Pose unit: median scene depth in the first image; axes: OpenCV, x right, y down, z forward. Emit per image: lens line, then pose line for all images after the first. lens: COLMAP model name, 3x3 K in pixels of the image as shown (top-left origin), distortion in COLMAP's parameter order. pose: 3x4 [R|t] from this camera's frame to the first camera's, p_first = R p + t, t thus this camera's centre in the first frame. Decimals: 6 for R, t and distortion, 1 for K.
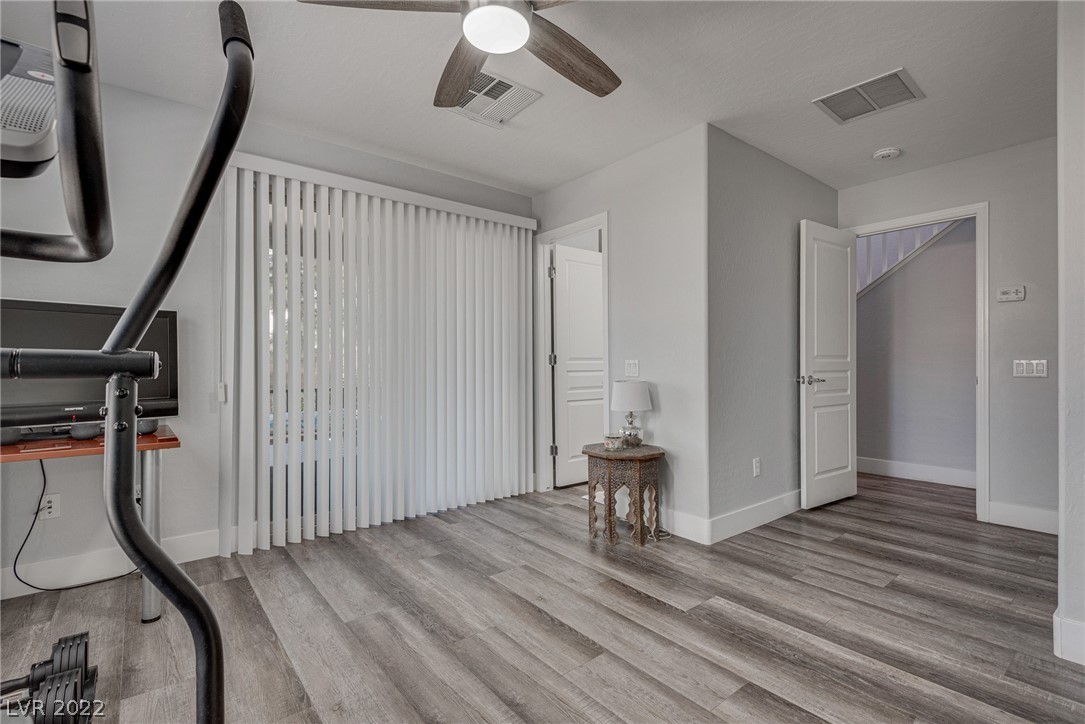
lens RADIAL K [[497.6, 0, 542.5], [0, 497.6, 362.0], [0, 0, 1]] dist [-0.000151, -0.000044]
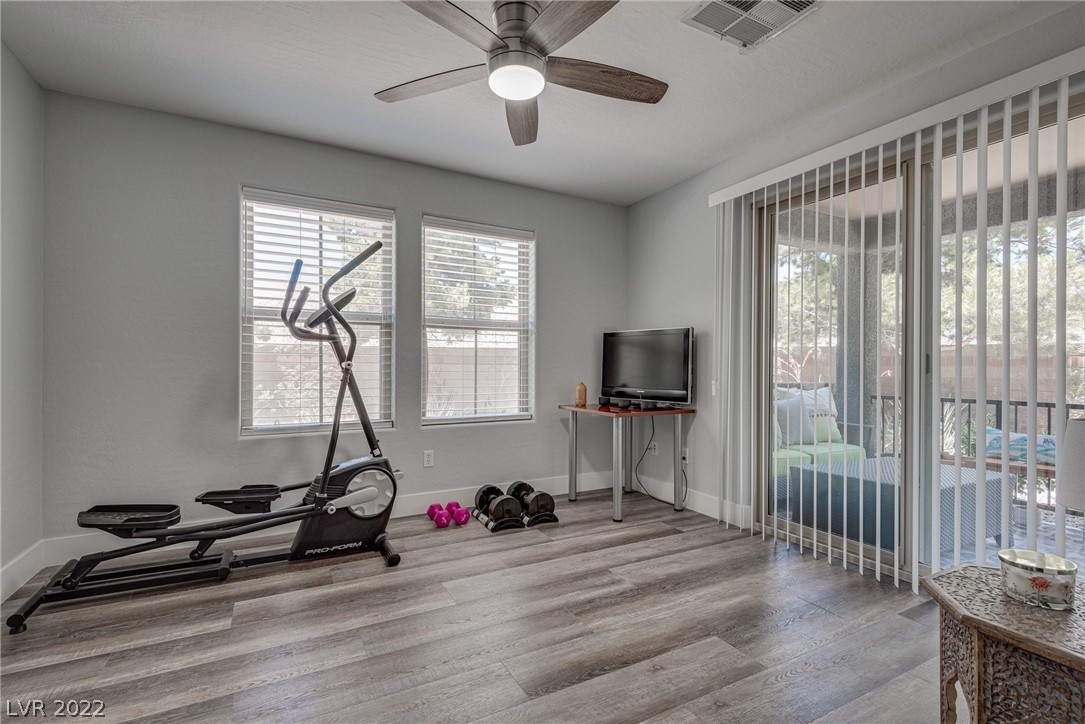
lens RADIAL K [[497.6, 0, 542.5], [0, 497.6, 362.0], [0, 0, 1]] dist [-0.000151, -0.000044]
pose [[-0.190321, -0.001658, -0.981721, 0.817230], [-0.004367, 0.999990, -0.000843, -0.005890], [0.981712, 0.004127, -0.190326, 0.987561]]
